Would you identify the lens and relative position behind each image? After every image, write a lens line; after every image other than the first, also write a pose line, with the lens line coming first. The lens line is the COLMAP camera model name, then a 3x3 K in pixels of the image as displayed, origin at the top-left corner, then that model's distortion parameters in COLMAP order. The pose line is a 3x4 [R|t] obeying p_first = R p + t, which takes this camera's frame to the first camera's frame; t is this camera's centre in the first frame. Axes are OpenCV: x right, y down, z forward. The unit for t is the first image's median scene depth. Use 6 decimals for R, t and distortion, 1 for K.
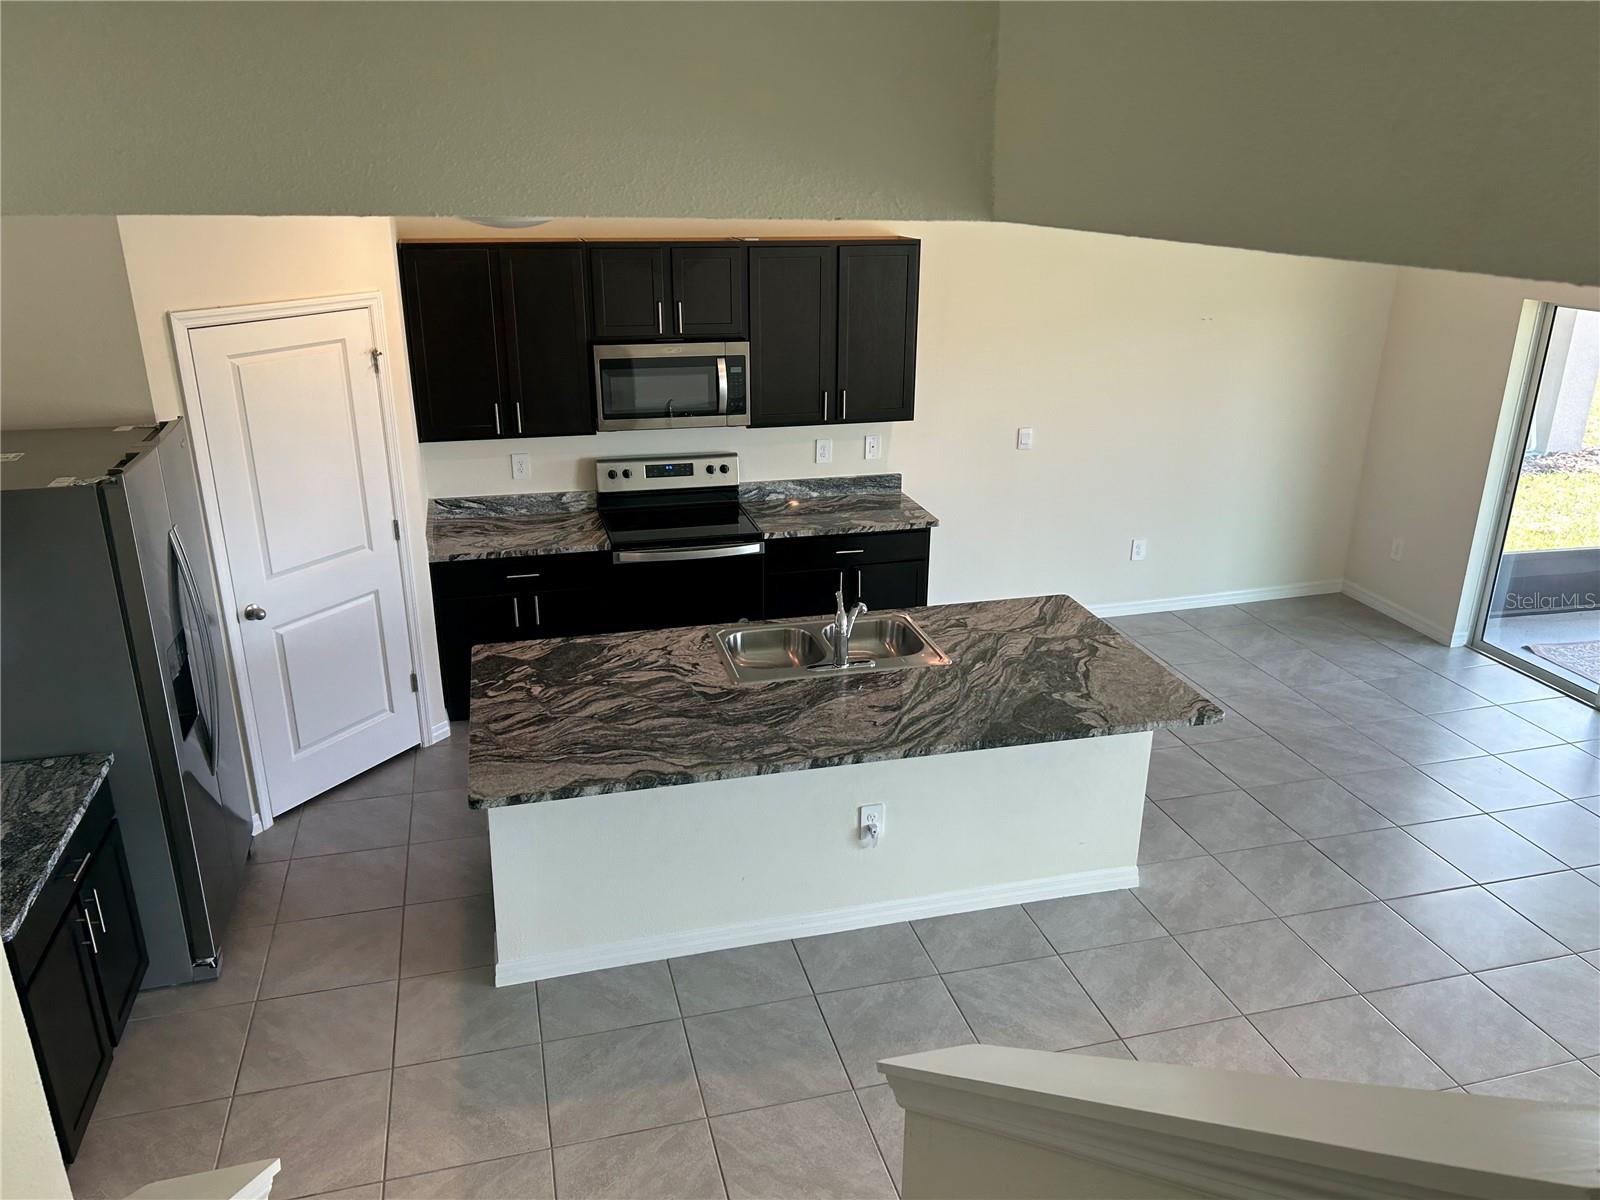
lens RADIAL K [[1197.3, 0, 809.3], [0, 1197.3, 611.6], [0, 0, 1]] dist [0.072115, -0.084233]
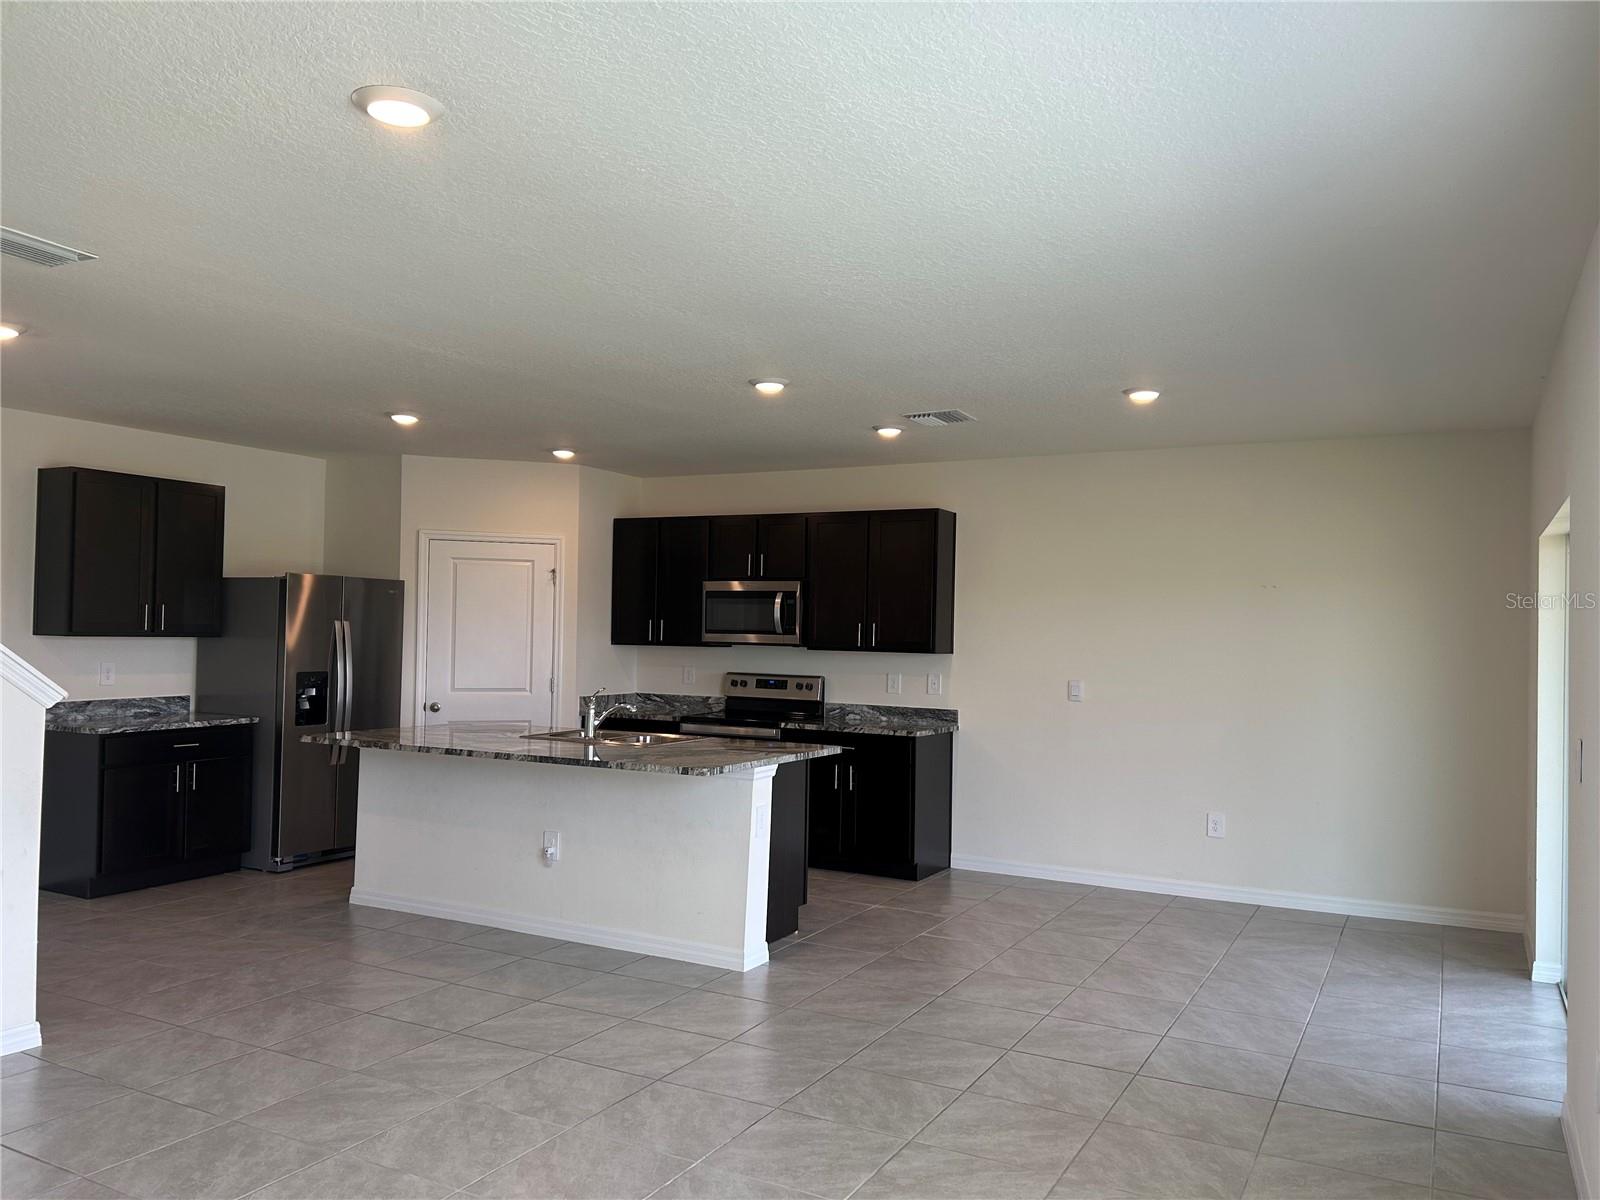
lens RADIAL K [[1197.3, 0, 809.3], [0, 1197.3, 611.6], [0, 0, 1]] dist [0.072115, -0.084233]
pose [[0.728739, -0.003971, -0.684781, 0.828531], [-0.253611, 0.927312, -0.275269, 0.161073], [0.636099, 0.374267, 0.674761, 0.125325]]
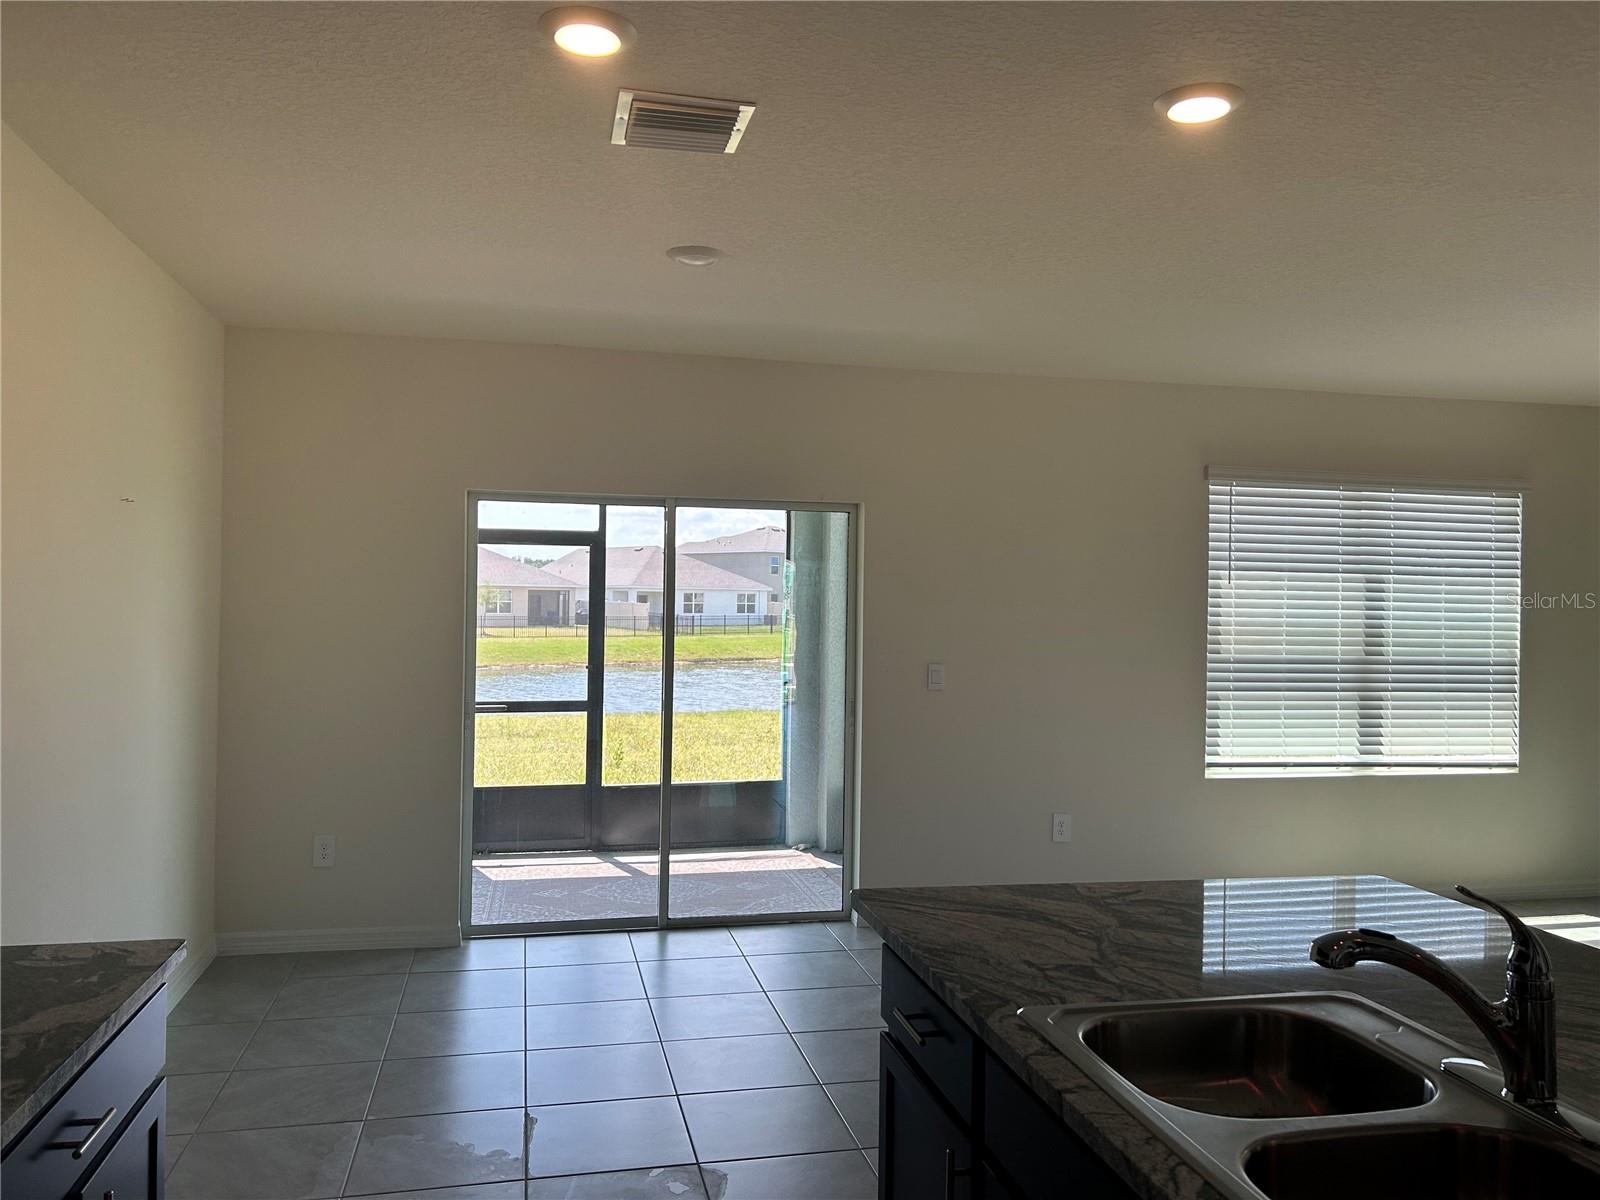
lens RADIAL K [[1197.3, 0, 809.3], [0, 1197.3, 611.6], [0, 0, 1]] dist [0.072115, -0.084233]
pose [[0.037641, -0.016825, 0.999150, -0.225968], [0.336563, 0.941655, 0.003177, -0.107450], [-0.940908, 0.336158, 0.041108, 0.808289]]
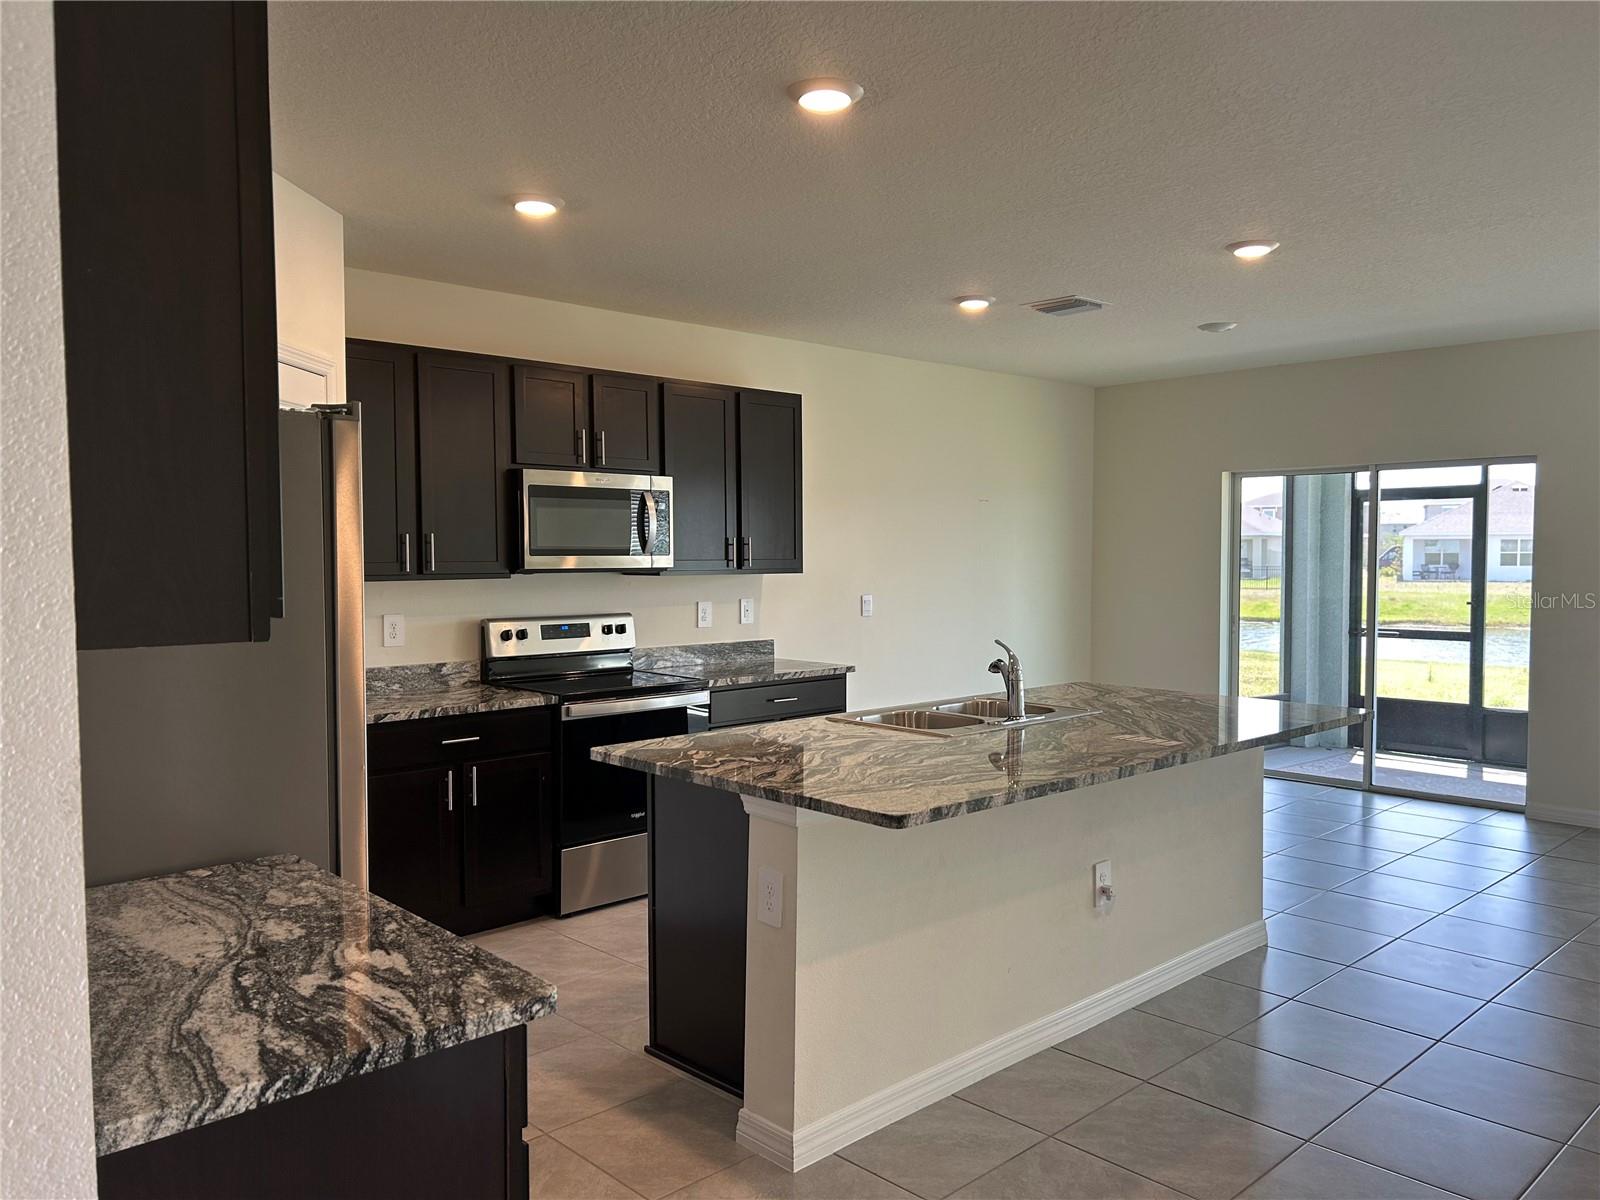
lens RADIAL K [[1197.3, 0, 809.3], [0, 1197.3, 611.6], [0, 0, 1]] dist [0.072115, -0.084233]
pose [[0.878870, -0.035458, 0.475742, -0.383465], [0.176329, 0.950759, -0.254883, 0.121821], [-0.443279, 0.307896, 0.841846, 0.204725]]
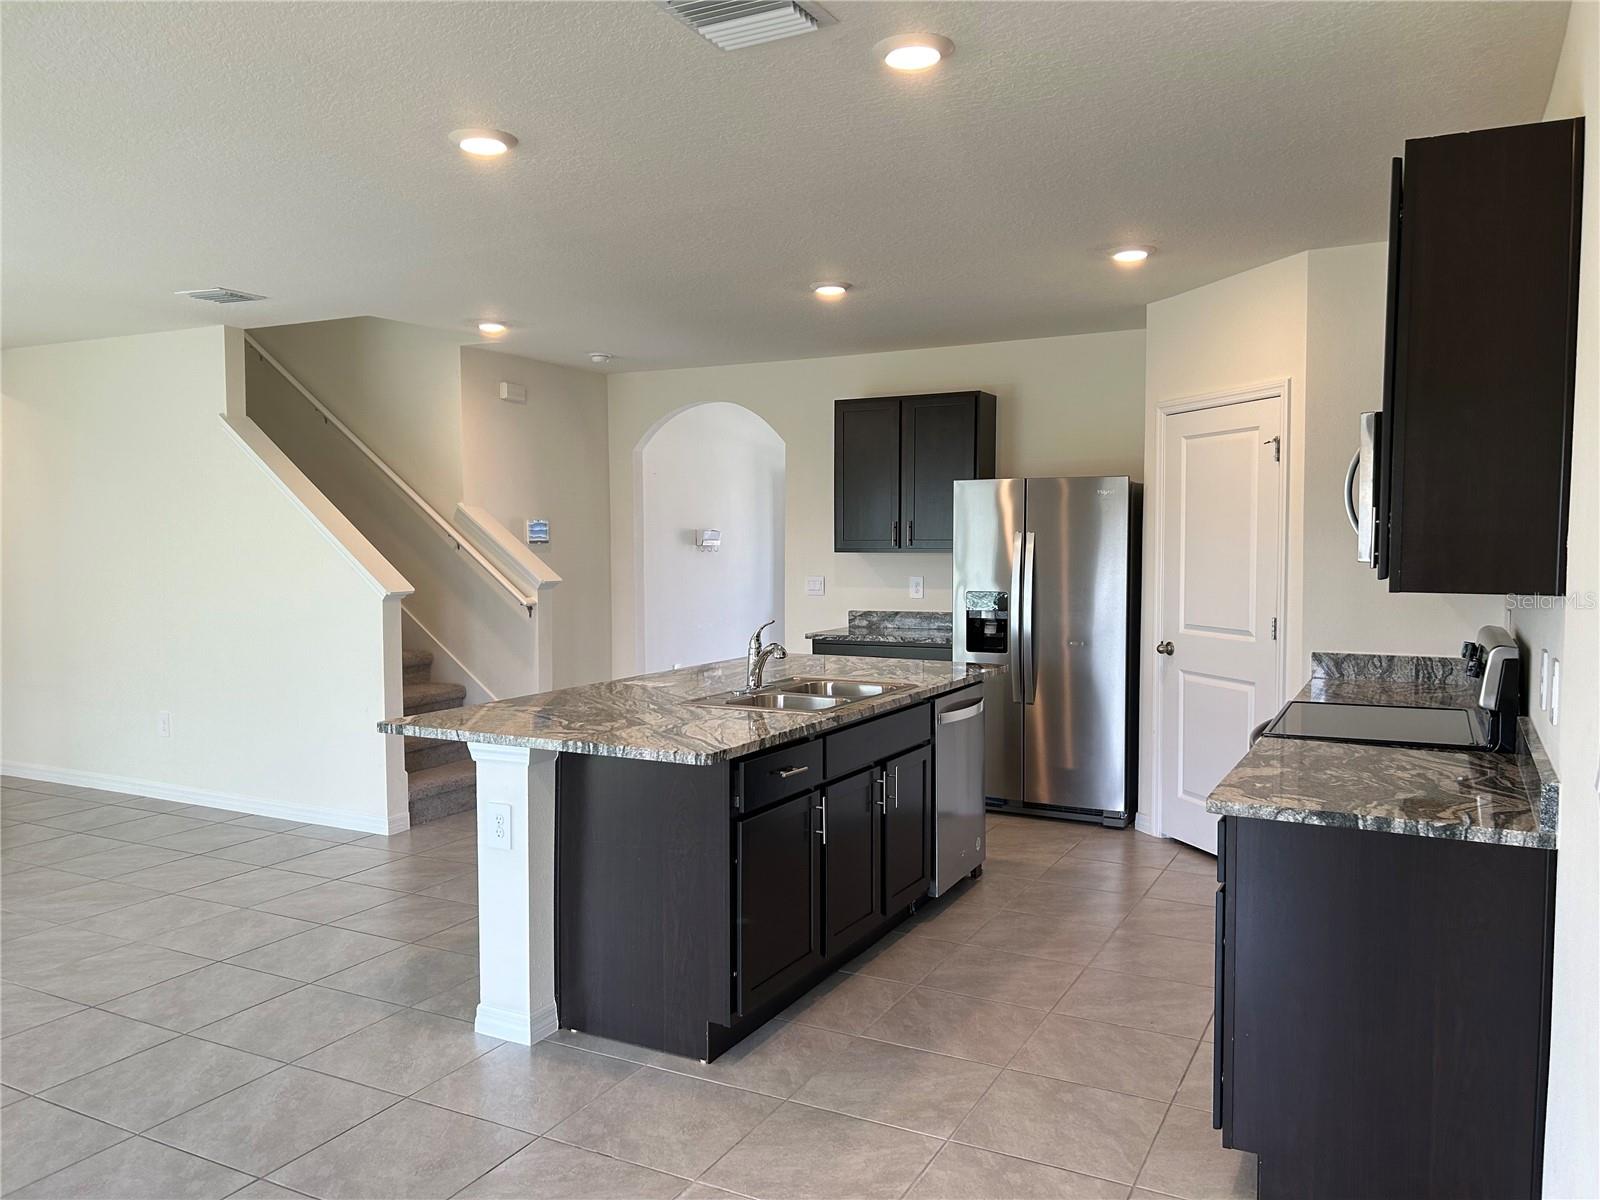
lens RADIAL K [[1214.7, 0, 789.8], [0, 1214.7, 604.6], [0, 0, 1]] dist [0.070446, -0.077388]
pose [[-0.688196, 0.036213, -0.724621, 0.529419], [-0.256283, 0.922233, 0.289490, -0.229672], [0.678753, 0.384934, -0.625396, 1.165342]]
